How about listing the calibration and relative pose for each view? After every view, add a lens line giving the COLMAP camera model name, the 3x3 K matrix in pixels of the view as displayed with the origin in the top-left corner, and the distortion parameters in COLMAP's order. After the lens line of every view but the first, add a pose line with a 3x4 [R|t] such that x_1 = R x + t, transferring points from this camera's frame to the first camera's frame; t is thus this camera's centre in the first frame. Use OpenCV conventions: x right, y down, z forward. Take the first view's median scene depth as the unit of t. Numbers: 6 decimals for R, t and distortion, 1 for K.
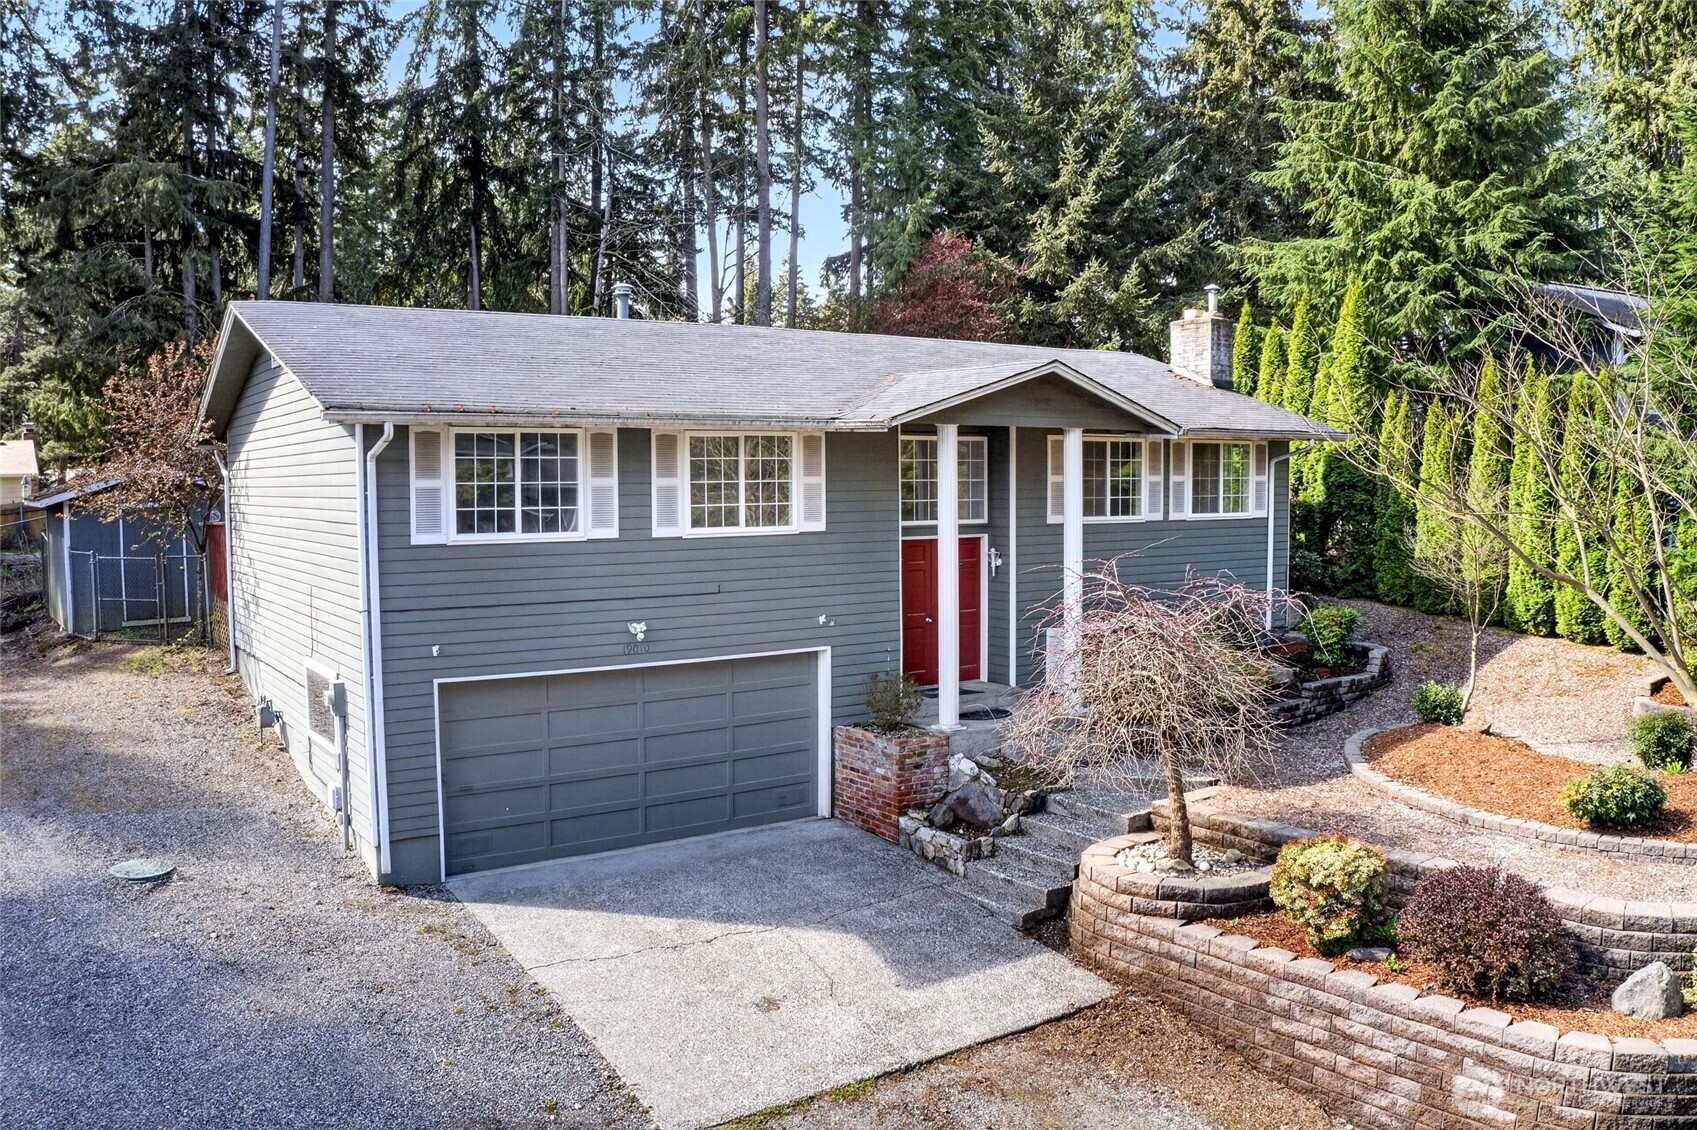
lens RADIAL K [[1363.6, 0, 848.9], [0, 1363.6, 572.3], [0, 0, 1]] dist [-0.158736, 0.006010]
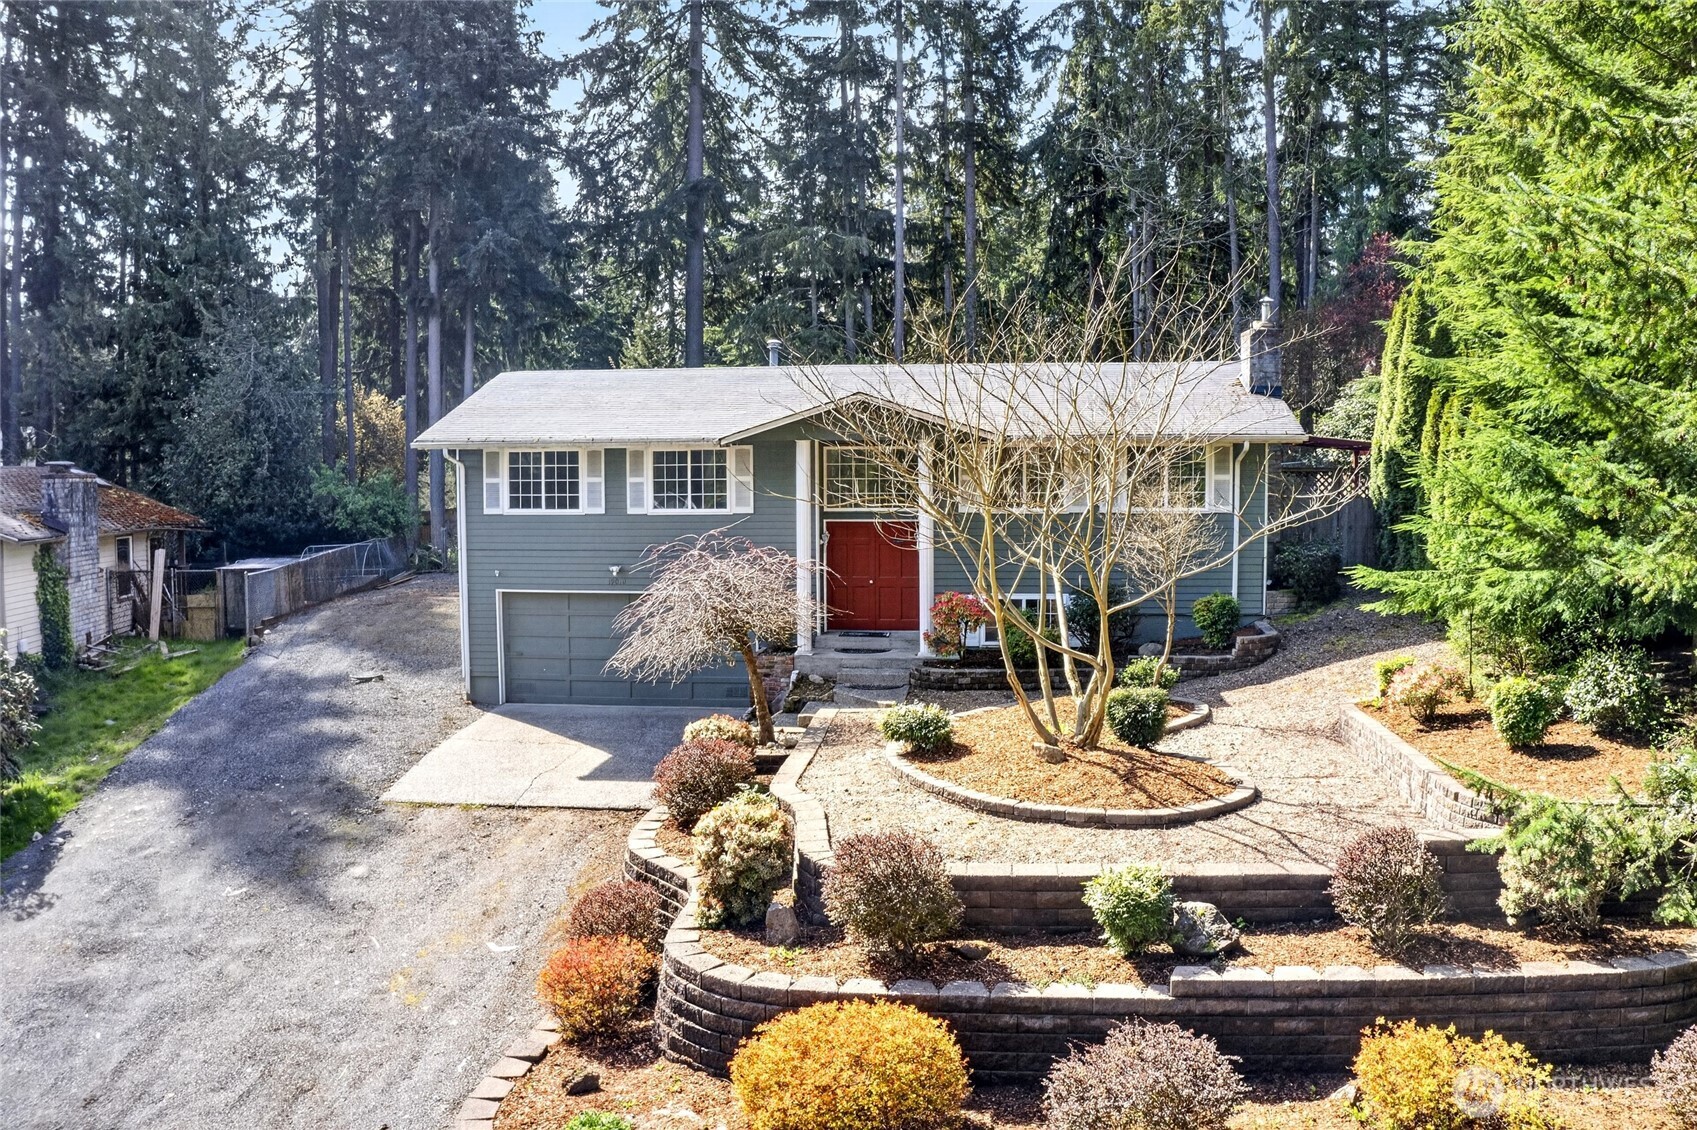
lens RADIAL K [[1363.6, 0, 848.9], [0, 1363.6, 572.3], [0, 0, 1]] dist [-0.158736, 0.006010]
pose [[0.751521, 0.047879, -0.657969, 0.893515], [-0.043494, 0.998789, 0.023002, -0.003796], [0.658274, 0.011332, 0.752693, -0.039334]]
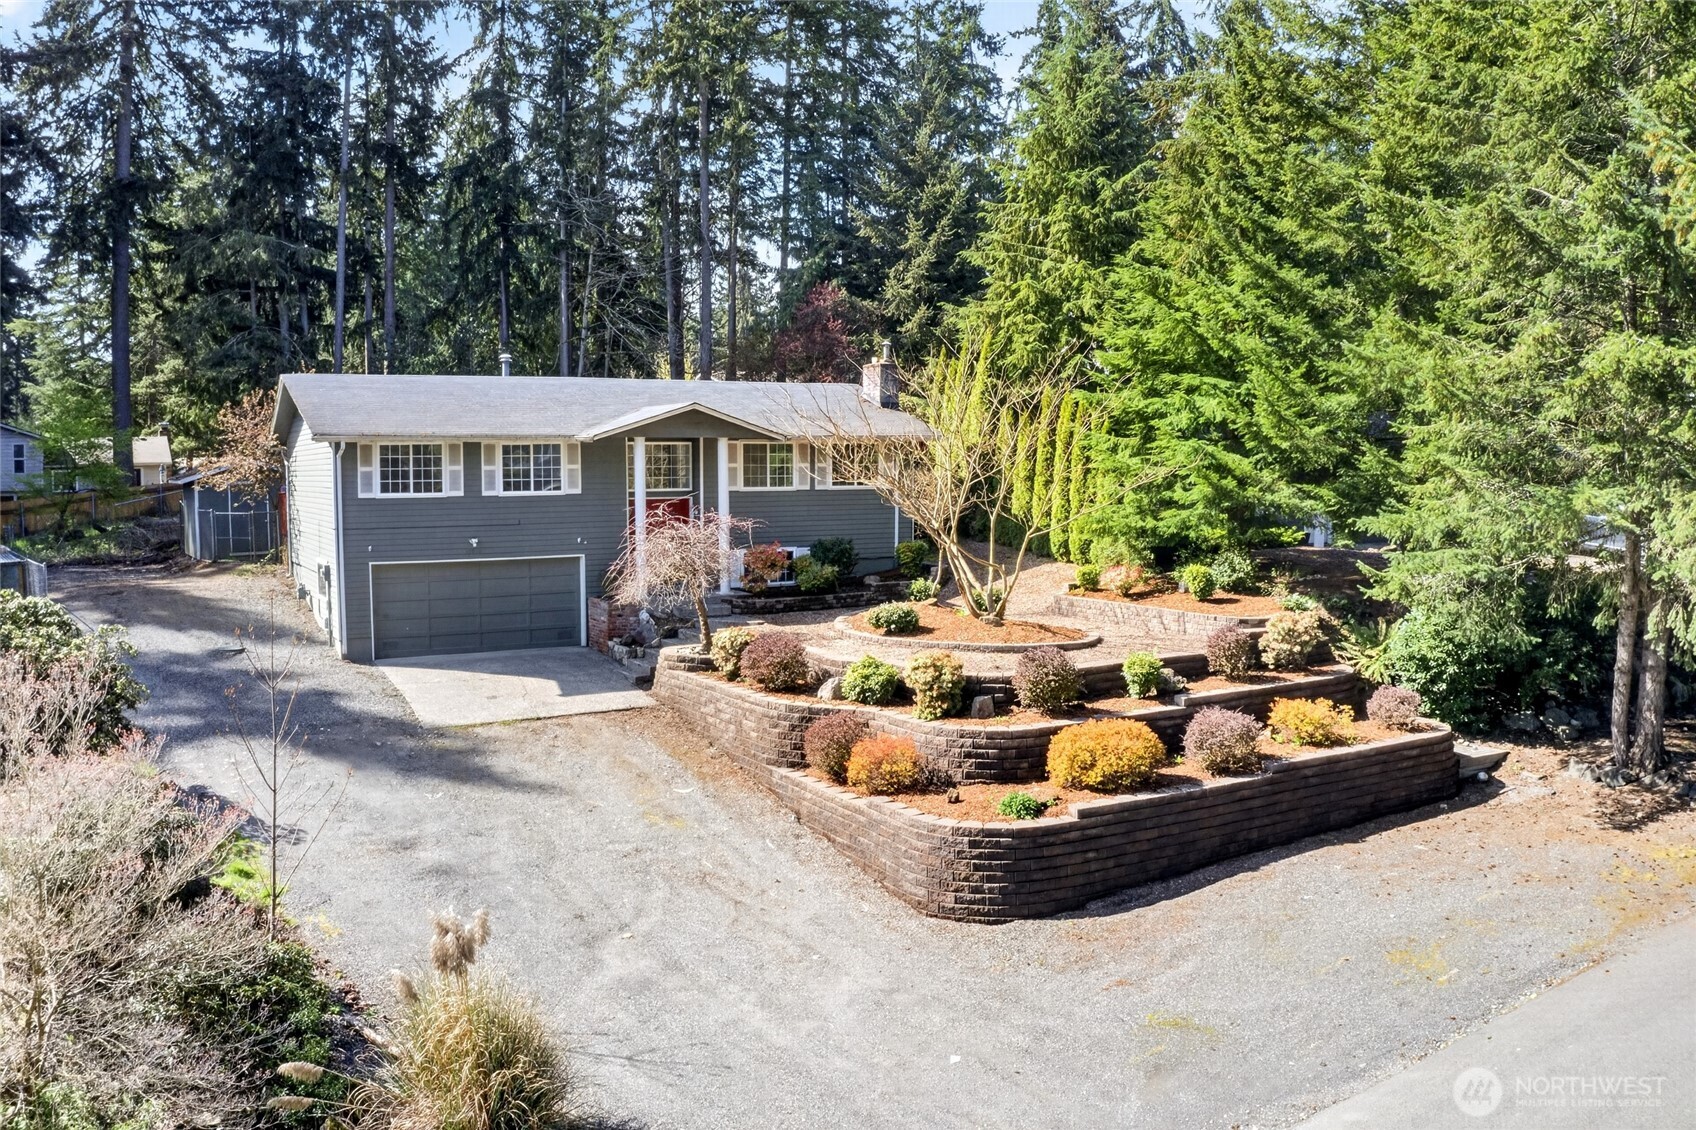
lens RADIAL K [[1362.8, 0, 848.4], [0, 1362.8, 572.3], [0, 0, 1]] dist [-0.158736, 0.006010]
pose [[0.996790, 0.006986, -0.079751, 0.436305], [-0.006281, 0.999939, 0.009089, 0.051608], [0.079810, -0.008559, 0.996773, -0.738247]]
